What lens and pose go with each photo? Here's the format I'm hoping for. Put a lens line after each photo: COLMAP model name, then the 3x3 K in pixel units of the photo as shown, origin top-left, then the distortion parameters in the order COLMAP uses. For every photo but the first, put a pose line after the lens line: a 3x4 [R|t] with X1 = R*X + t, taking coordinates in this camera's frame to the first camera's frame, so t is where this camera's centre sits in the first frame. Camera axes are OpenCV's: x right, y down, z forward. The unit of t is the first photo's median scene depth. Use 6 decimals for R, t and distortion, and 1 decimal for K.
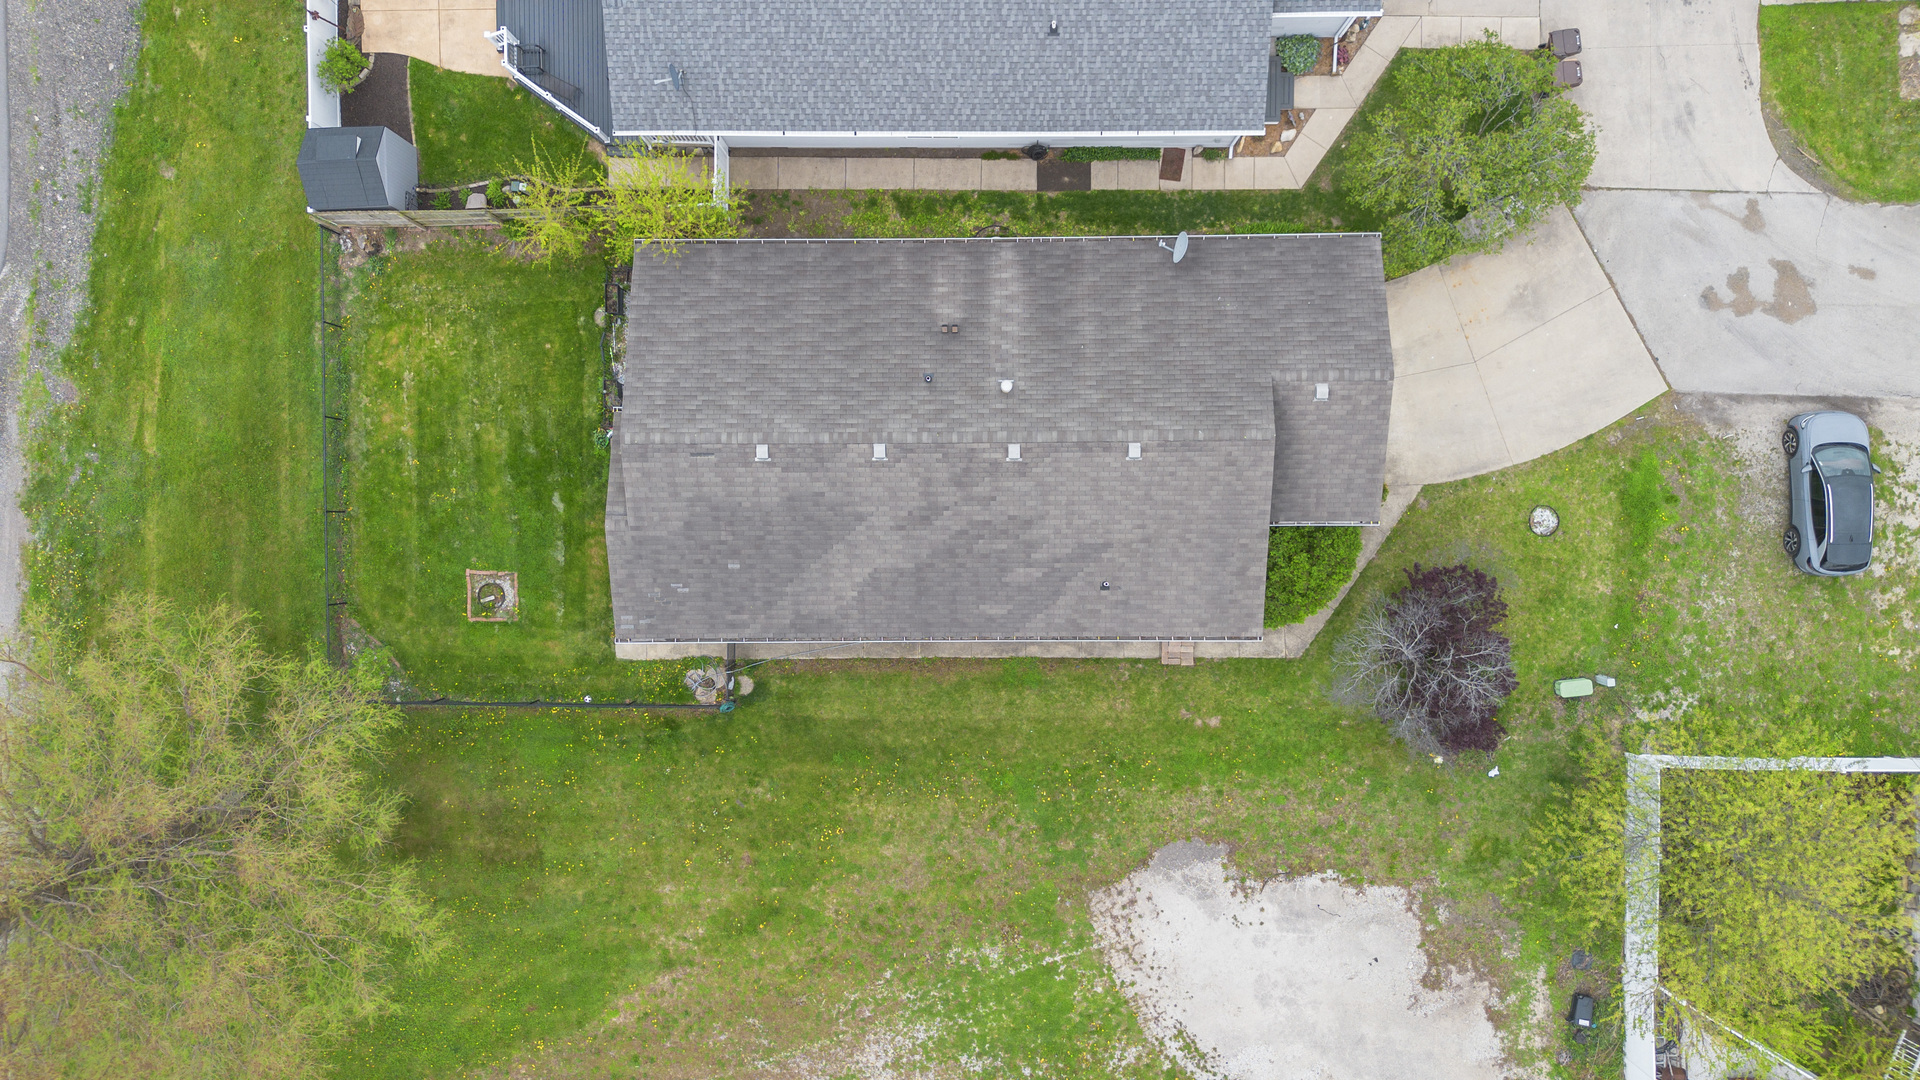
lens RADIAL K [[1354.5, 0, 960.0], [0, 1354.5, 540.0], [0, 0, 1]] dist [0.071375, -0.070112]
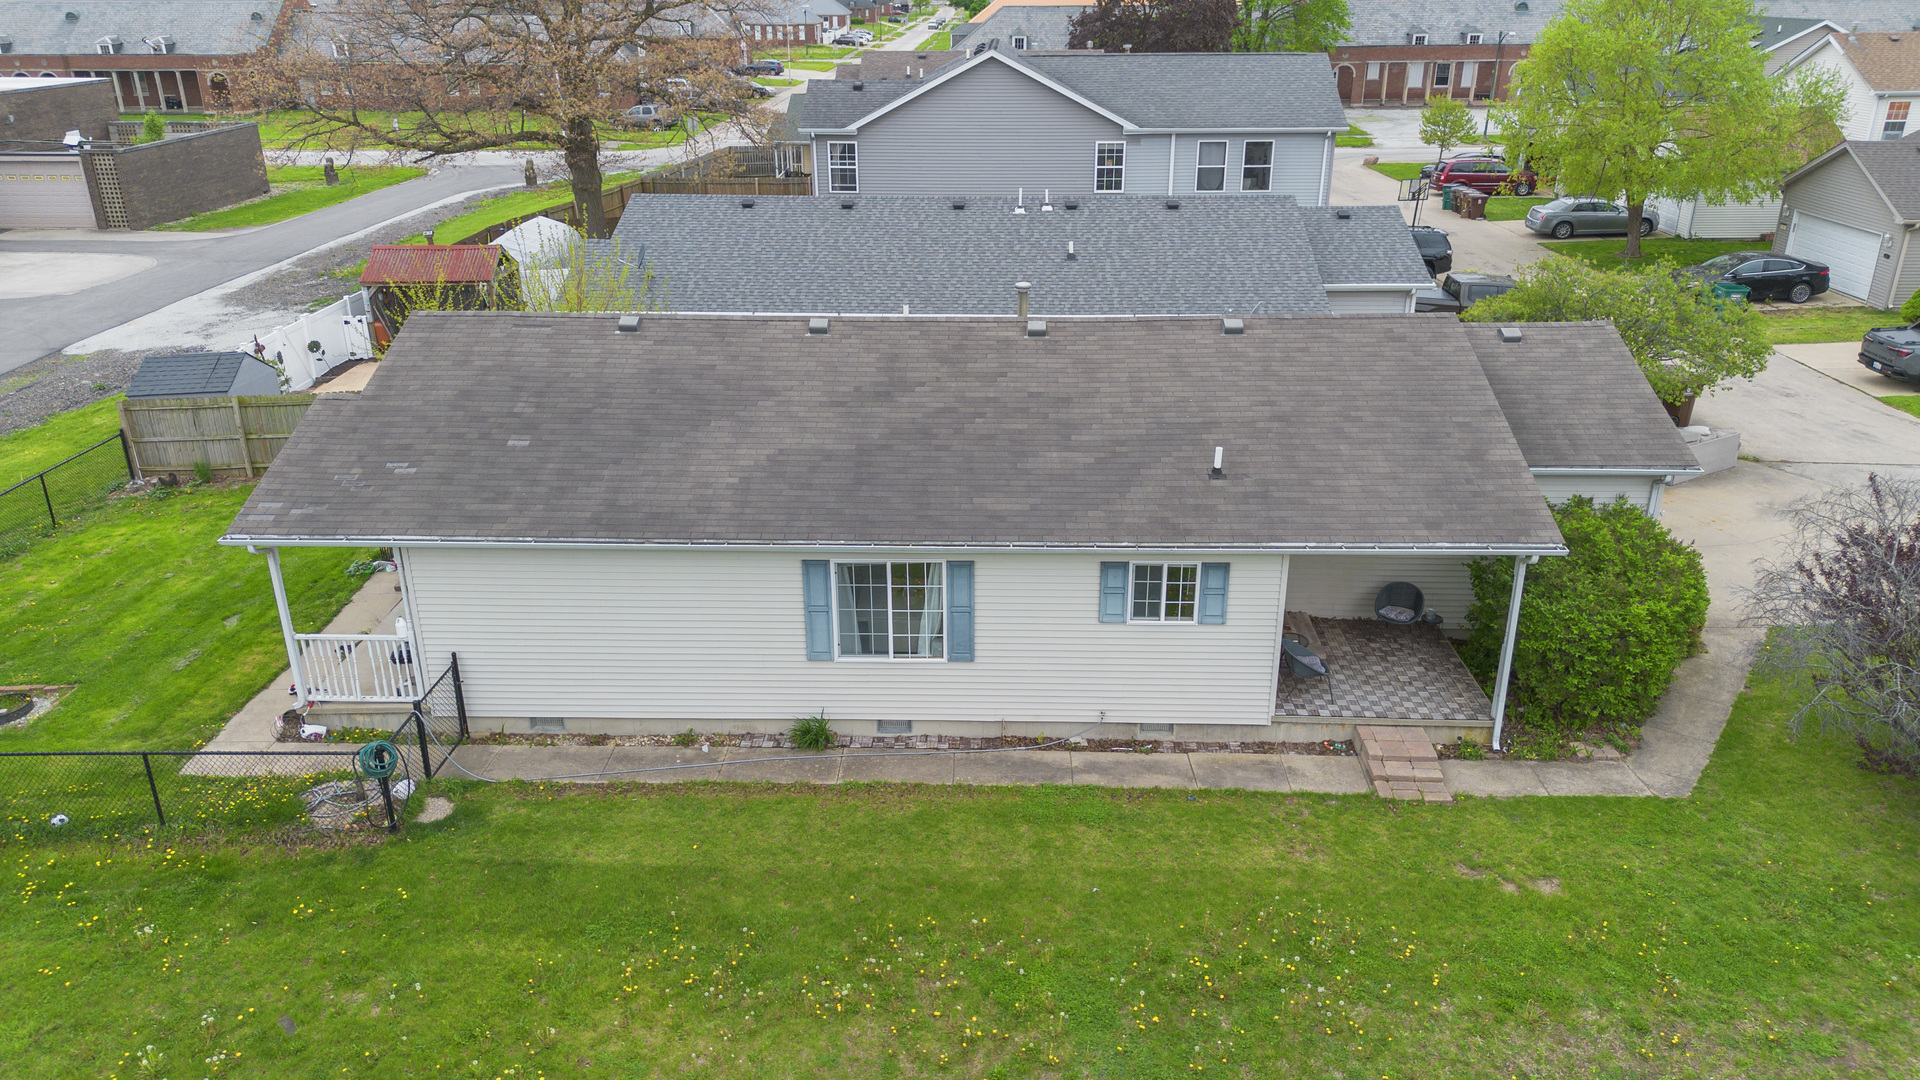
lens RADIAL K [[1354.5, 0, 960.0], [0, 1354.5, 540.0], [0, 0, 1]] dist [0.071375, -0.070112]
pose [[0.999368, 0.022780, -0.027273, 0.021411], [-0.033809, 0.373261, -0.927110, 0.481455], [-0.010939, 0.927447, 0.373796, 0.757579]]
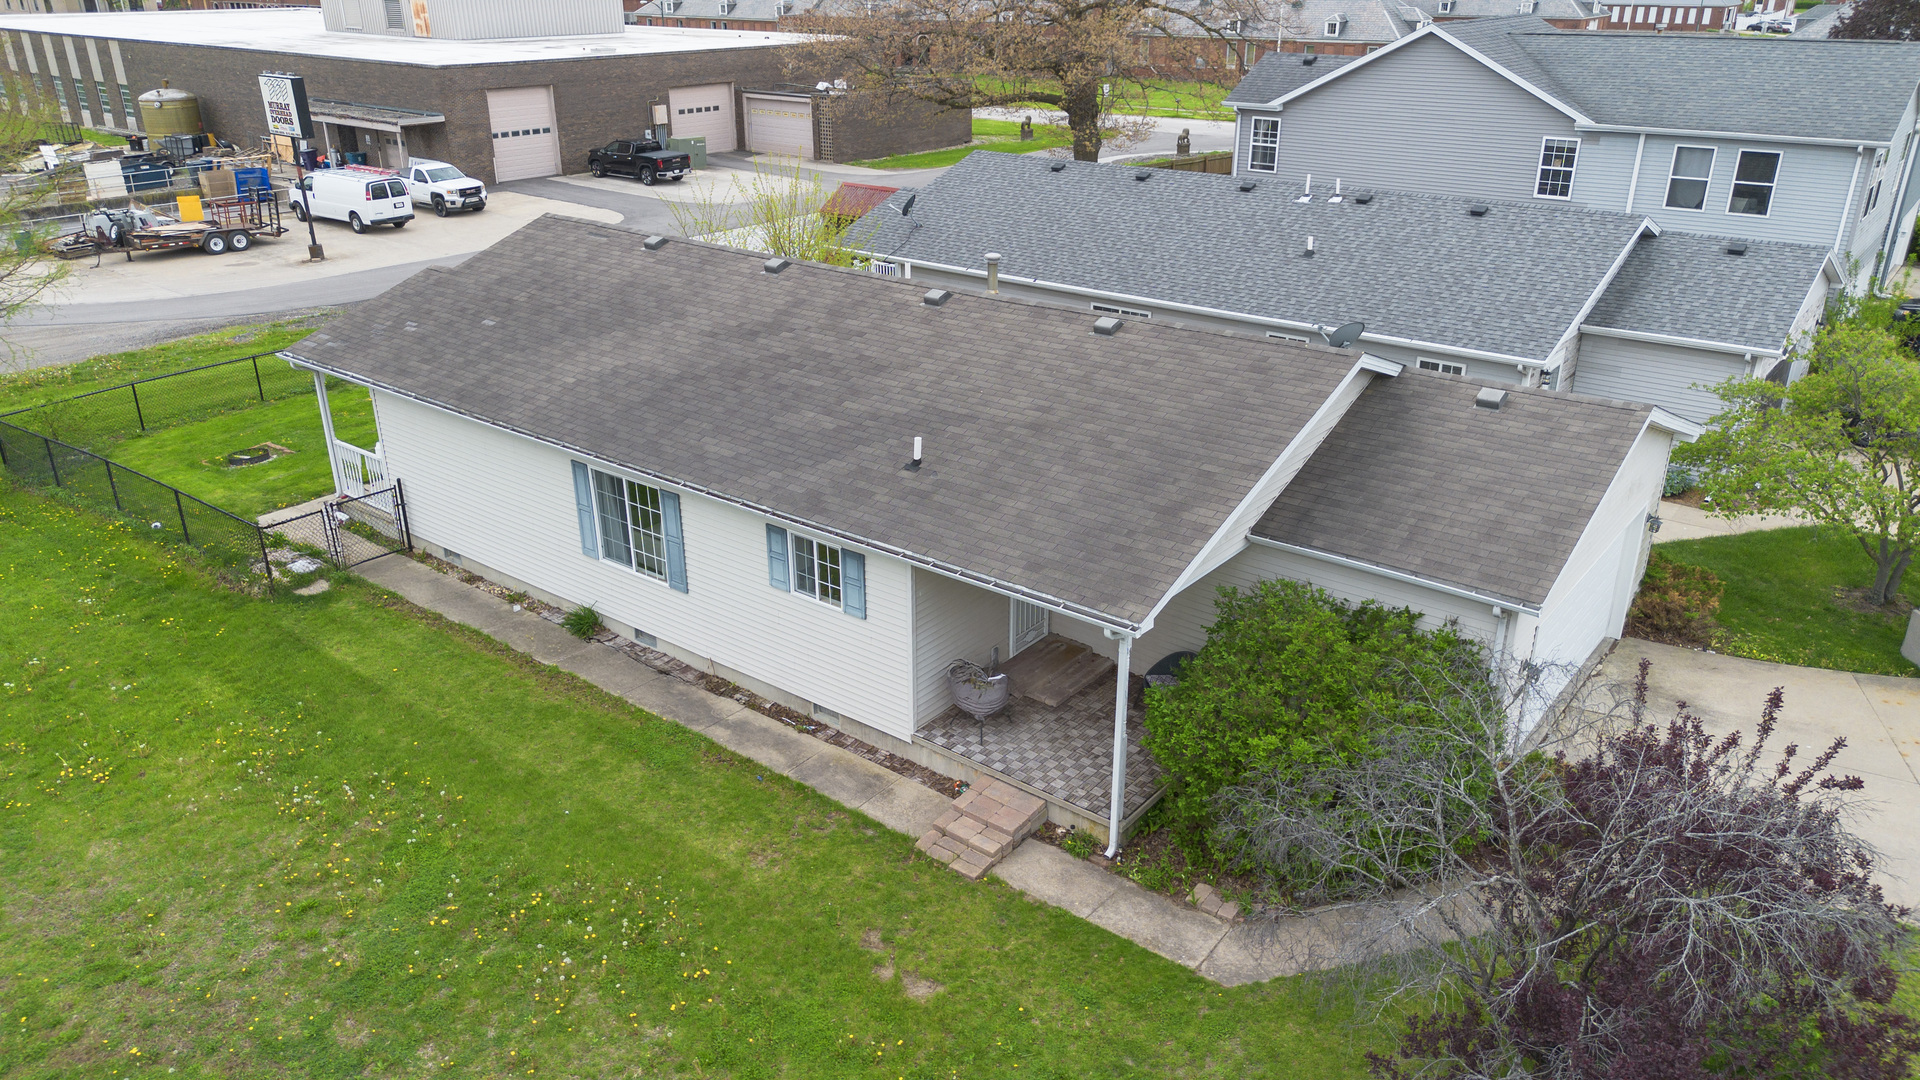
lens RADIAL K [[1354.5, 0, 960.0], [0, 1354.5, 540.0], [0, 0, 1]] dist [0.071375, -0.070112]
pose [[0.787130, 0.256948, -0.560717, 0.361808], [-0.616483, 0.299213, -0.728300, 0.348328], [-0.019361, 0.918939, 0.393924, 0.761355]]
